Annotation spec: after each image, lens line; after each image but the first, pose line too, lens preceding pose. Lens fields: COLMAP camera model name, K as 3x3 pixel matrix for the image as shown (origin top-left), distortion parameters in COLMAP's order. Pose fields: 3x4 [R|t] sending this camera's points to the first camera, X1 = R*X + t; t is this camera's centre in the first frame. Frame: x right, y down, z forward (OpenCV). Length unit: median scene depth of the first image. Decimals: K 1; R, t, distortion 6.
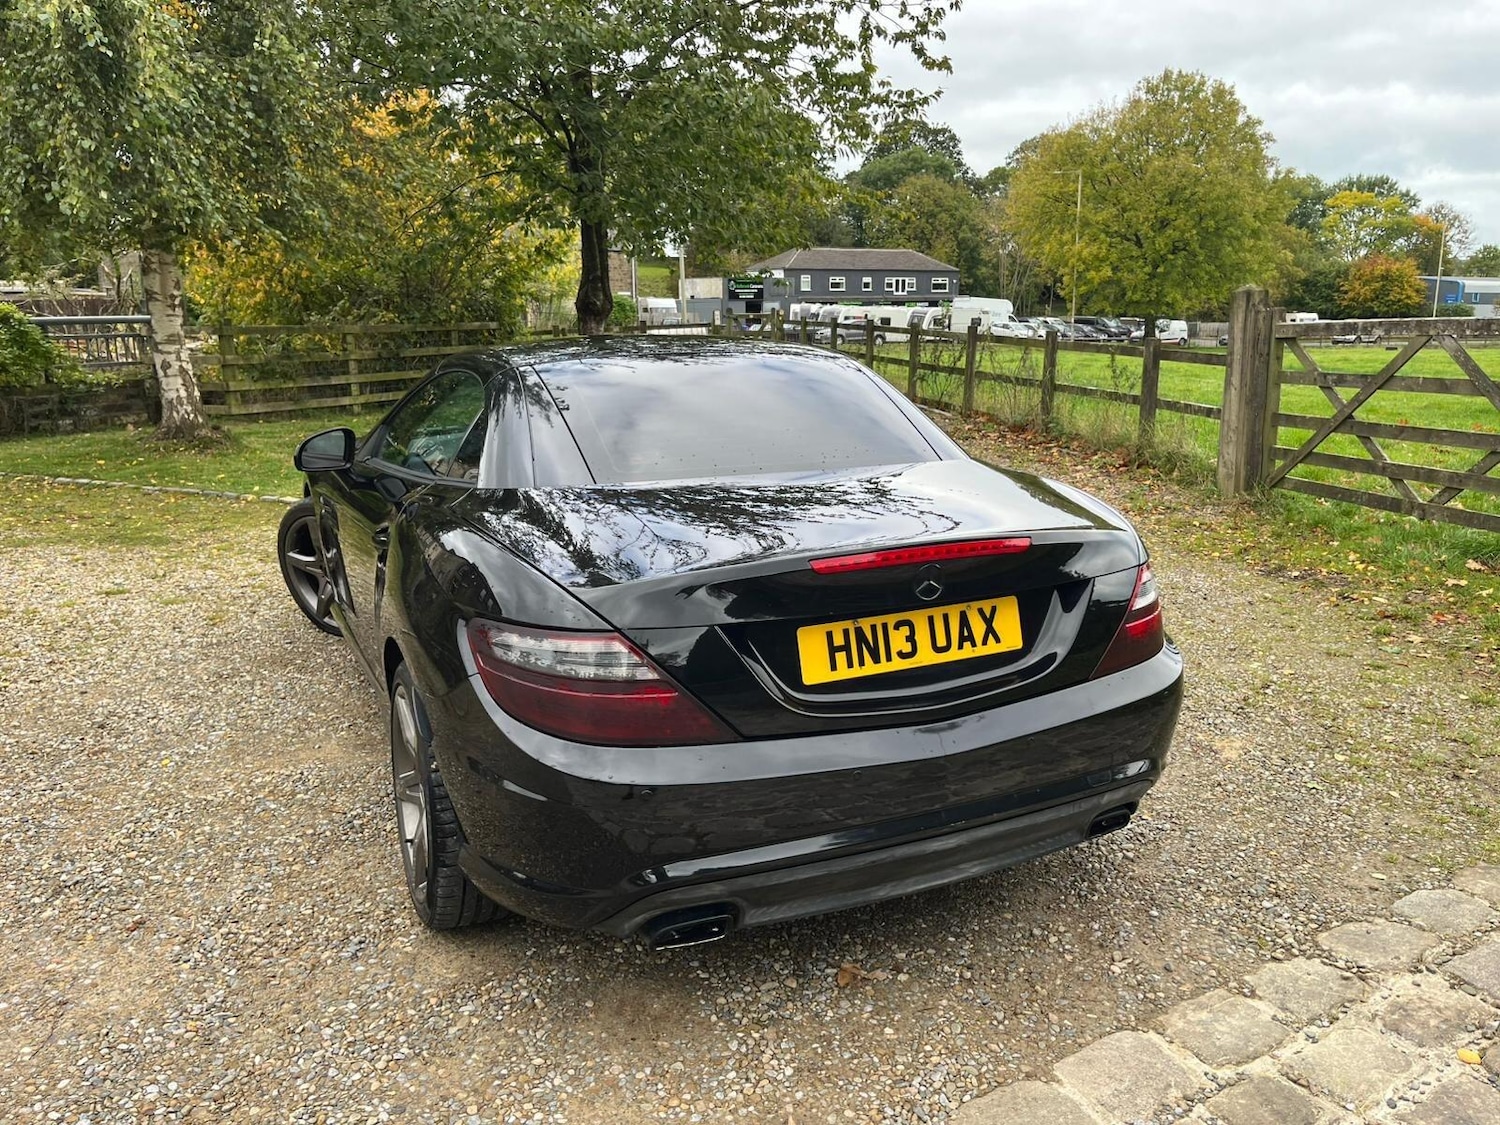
lens RADIAL K [[1131.6, 0, 751.4], [0, 1131.6, 570.2], [0, 0, 1]] dist [0.061802, -0.082551]
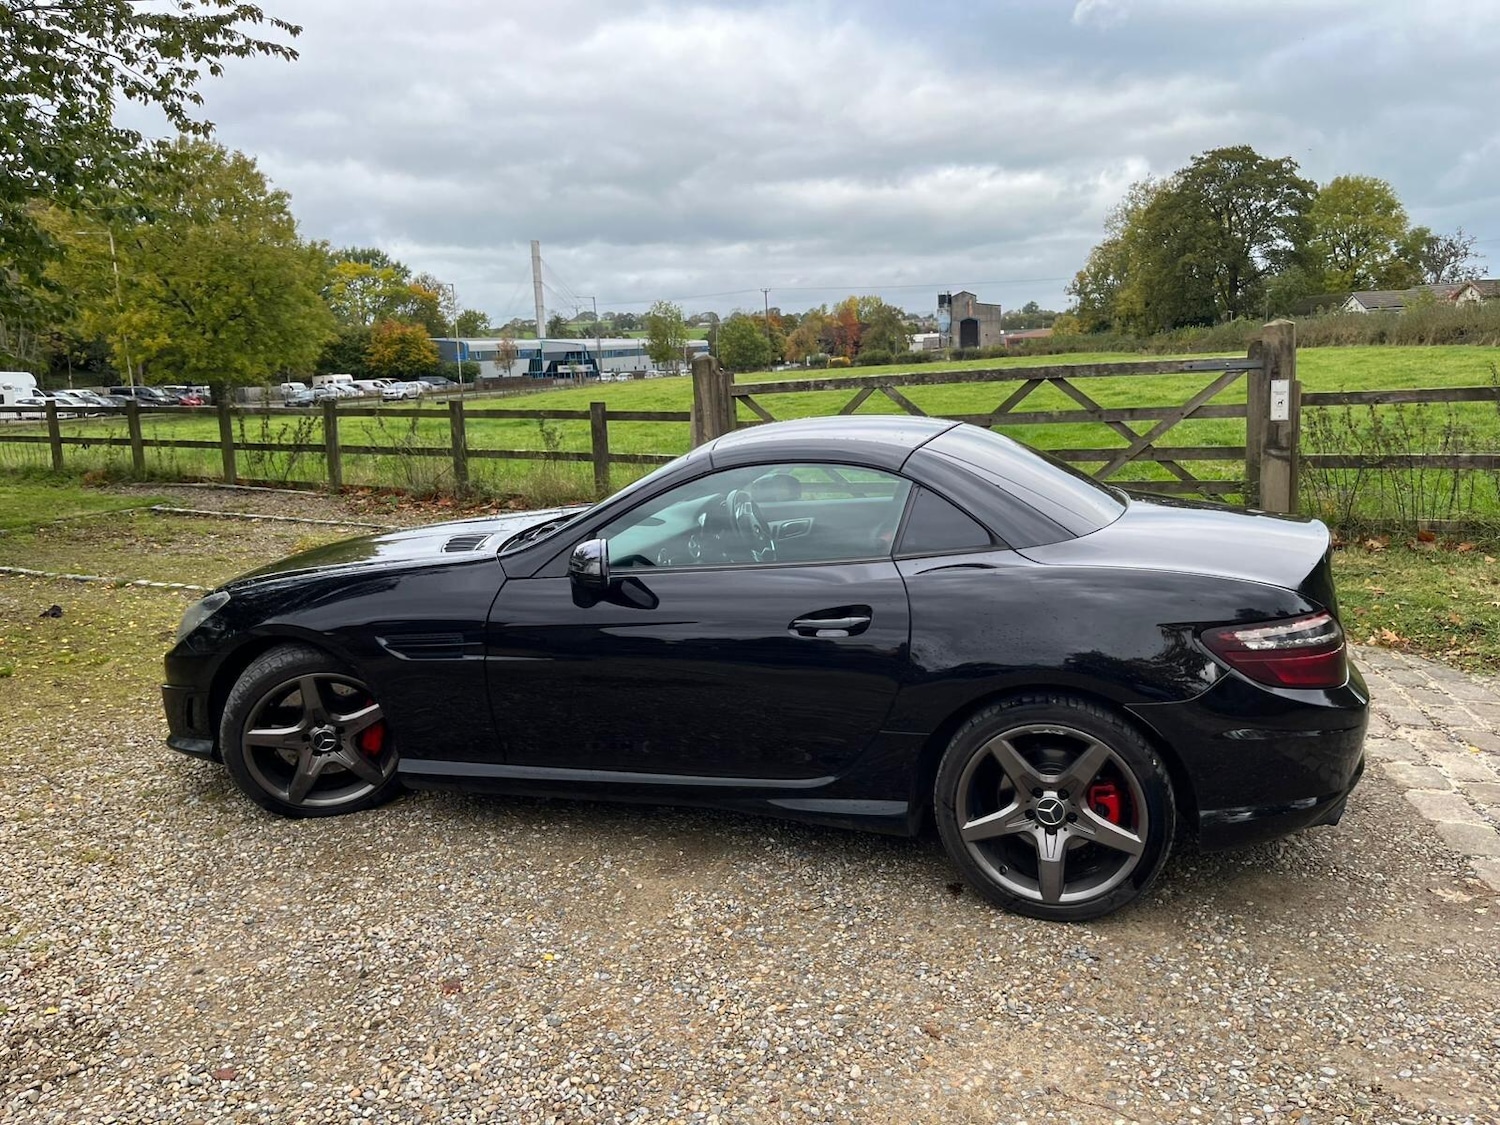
lens RADIAL K [[1131.6, 0, 751.4], [0, 1131.6, 570.2], [0, 0, 1]] dist [0.061802, -0.082551]
pose [[0.698349, -0.163152, 0.696915, -0.203289], [0.200139, 0.979346, 0.028720, -0.022690], [-0.687207, 0.119423, 0.716579, 0.056127]]
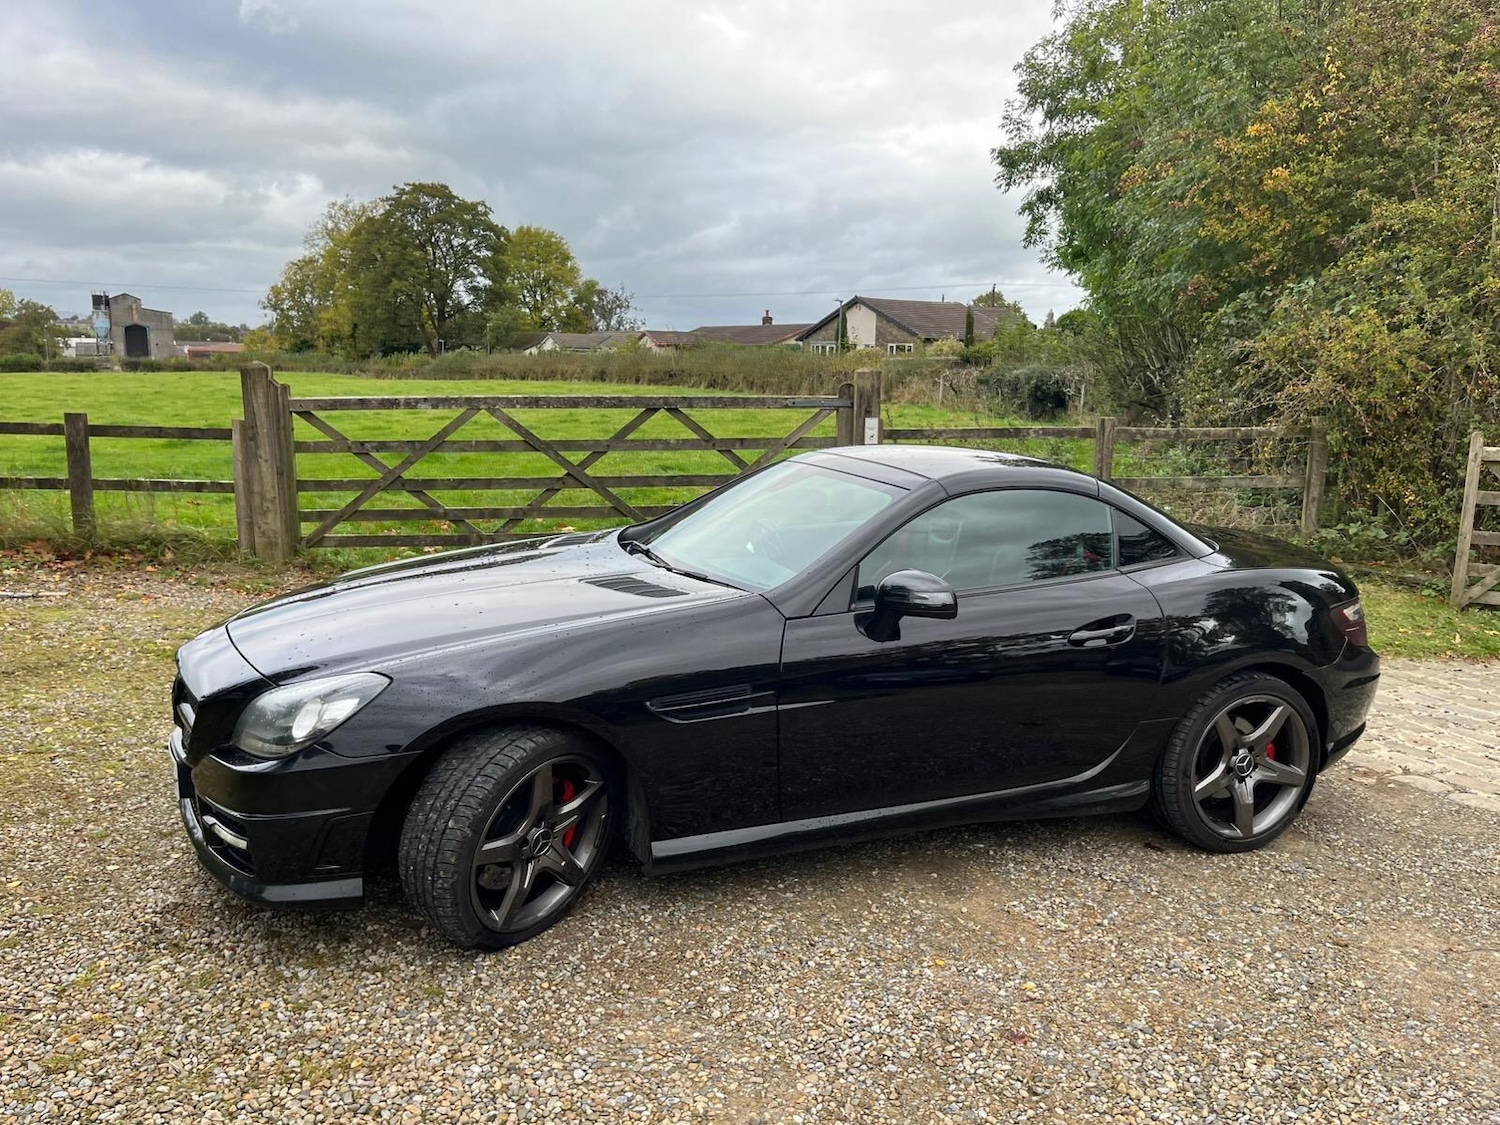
lens RADIAL K [[1141.8, 0, 755.6], [0, 1141.8, 579.7], [0, 0, 1]] dist [0.066176, -0.098976]
pose [[0.099322, -0.180689, 0.978512, -0.280094], [0.203622, 0.966256, 0.157757, -0.063331], [-0.973999, 0.183578, 0.132763, 0.219762]]
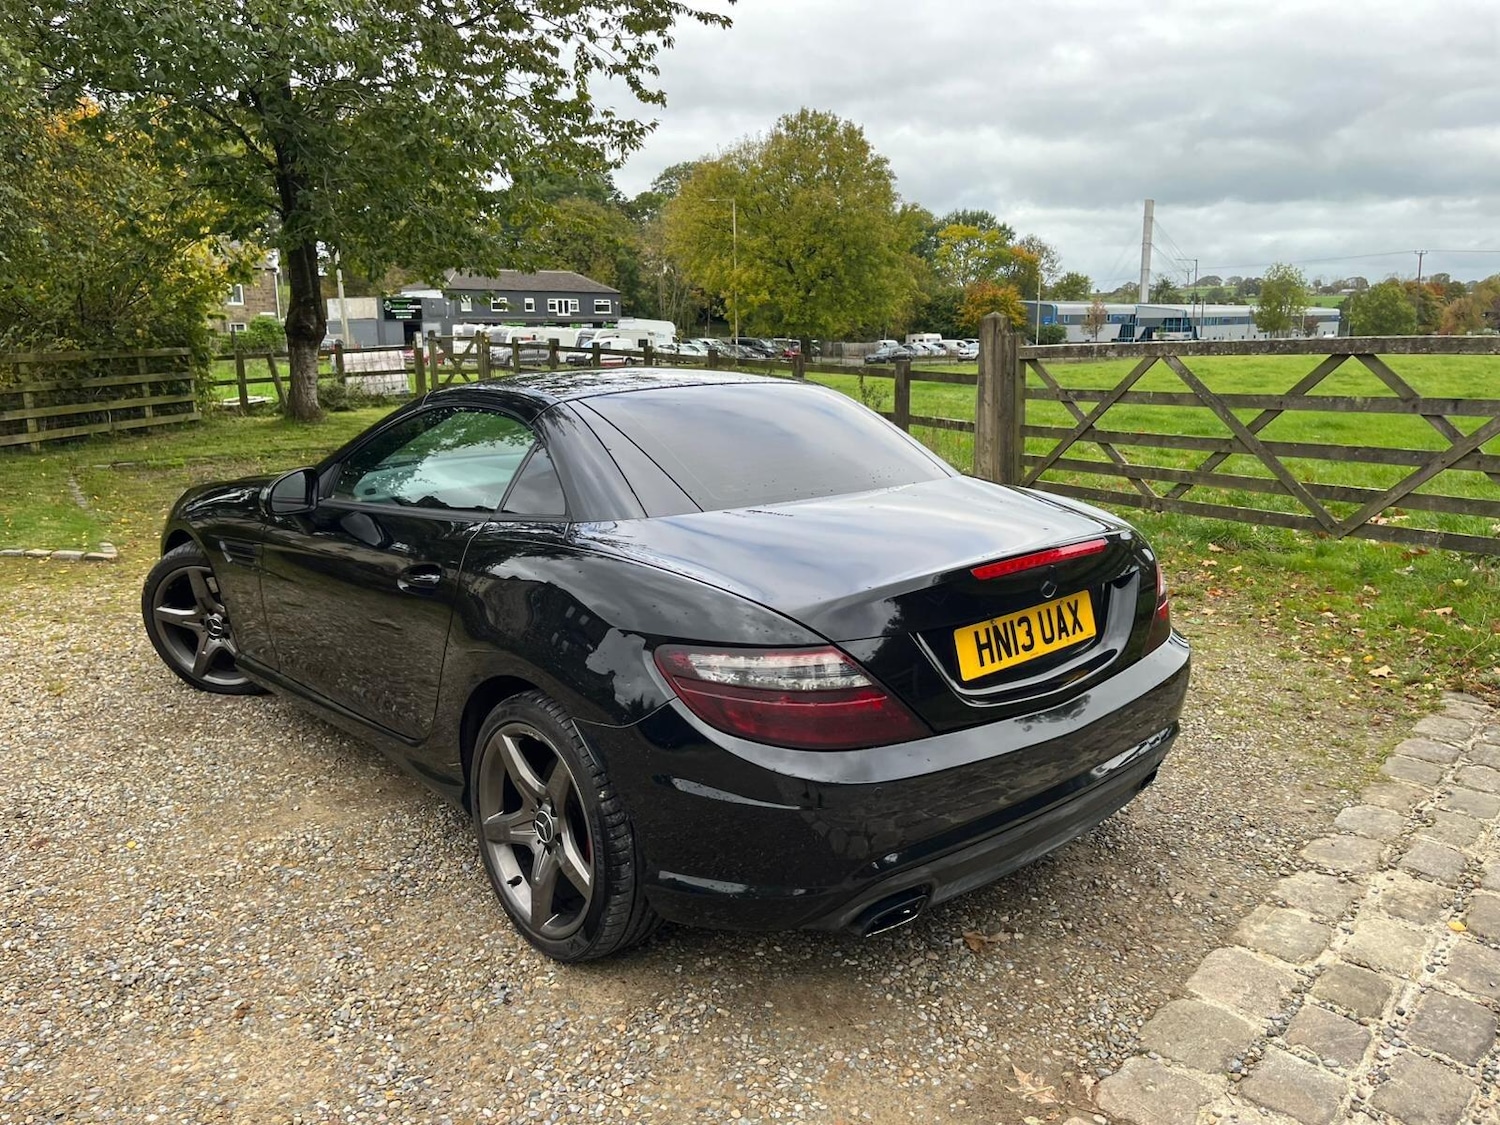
lens RADIAL K [[1135.1, 0, 750.0], [0, 1135.1, 562.5], [0, 0, 1]] dist [0.055348, -0.073055]
pose [[0.958022, -0.061273, 0.280071, -0.061132], [0.068089, 0.997572, -0.014662, -0.001711], [-0.278493, 0.033117, 0.959867, -0.002791]]
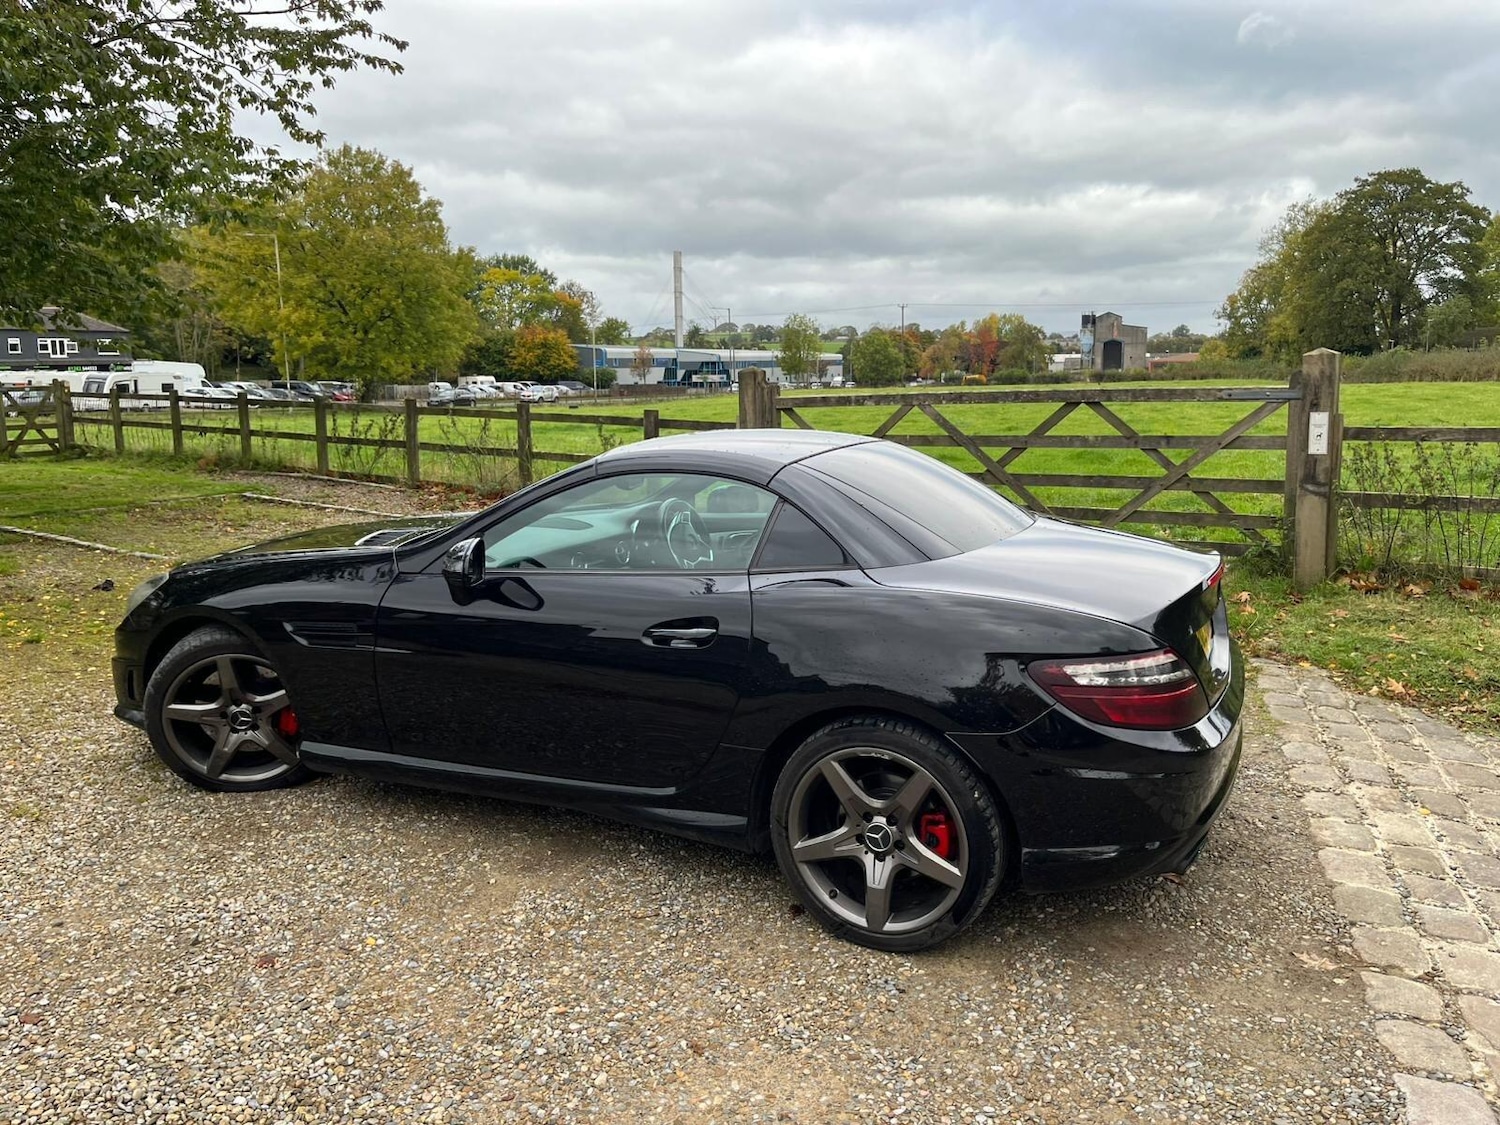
lens RADIAL K [[1131.6, 0, 751.4], [0, 1131.6, 570.2], [0, 0, 1]] dist [0.061802, -0.082551]
pose [[0.777776, -0.116406, 0.617668, -0.169554], [0.149062, 0.988827, -0.001345, -0.014159], [-0.610610, 0.093117, 0.786438, 0.025648]]
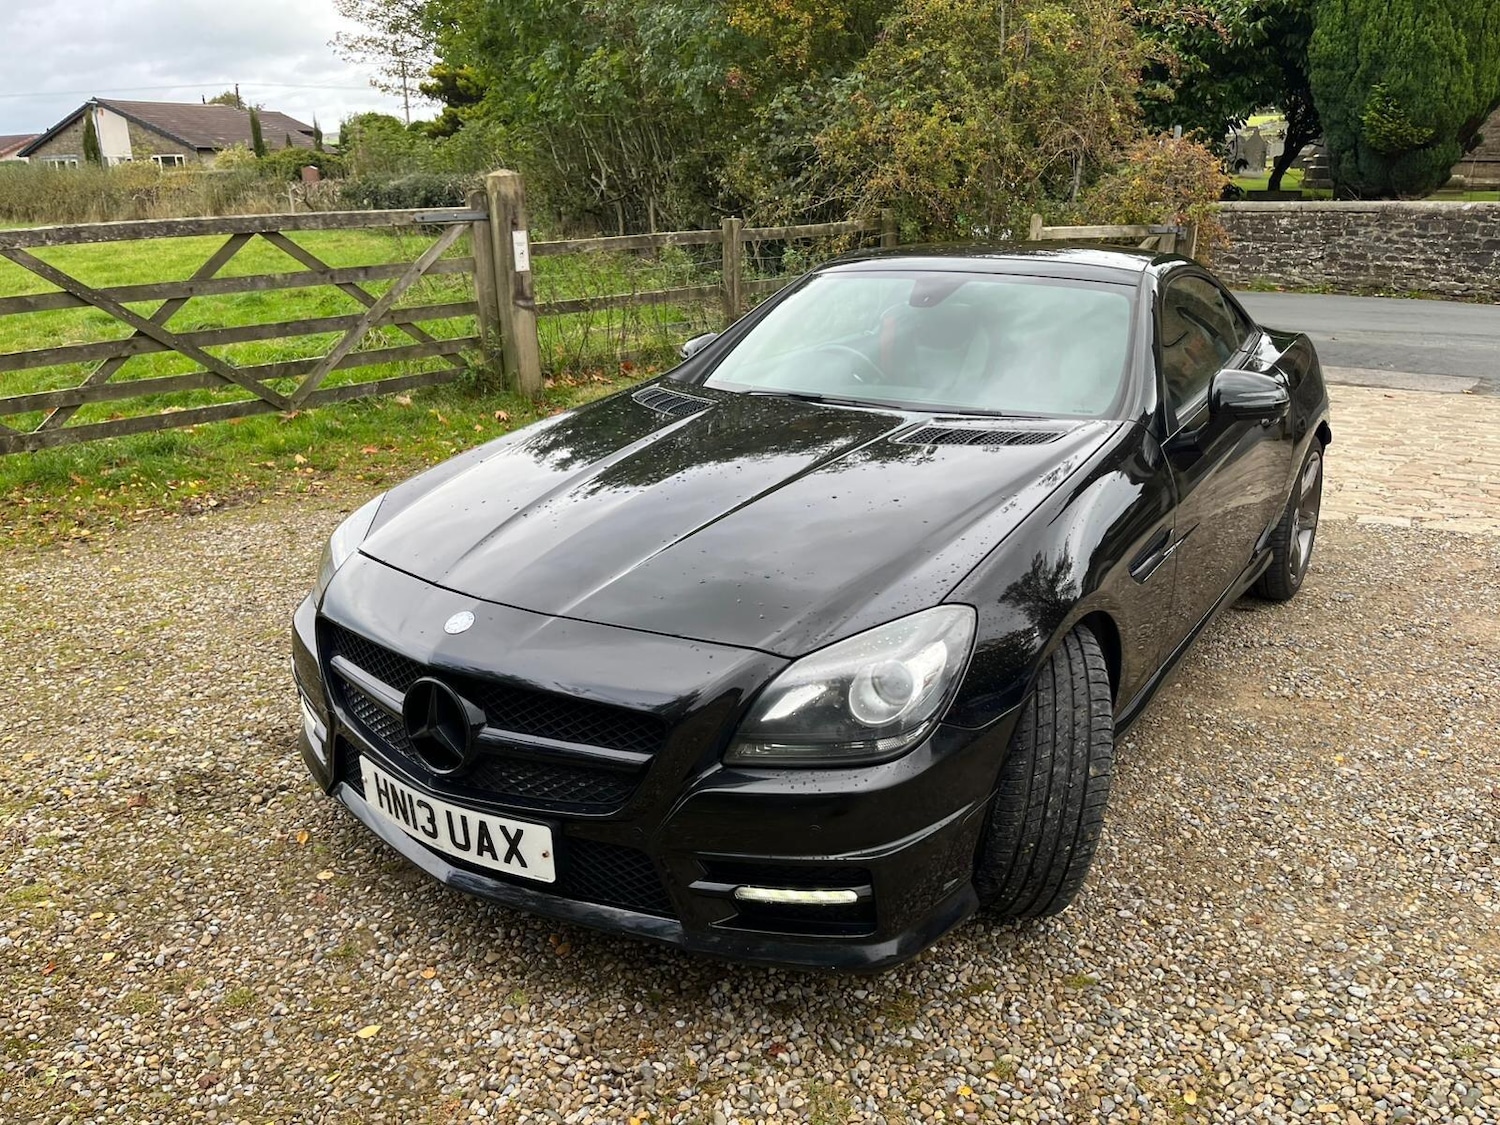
lens RADIAL K [[1141.8, 0, 755.6], [0, 1141.8, 579.7], [0, 0, 1]] dist [0.066176, -0.098976]
pose [[-0.487761, -0.279958, 0.826869, -0.205113], [0.209120, 0.882135, 0.422027, -0.092601], [-0.847560, 0.378763, -0.371726, 0.367789]]
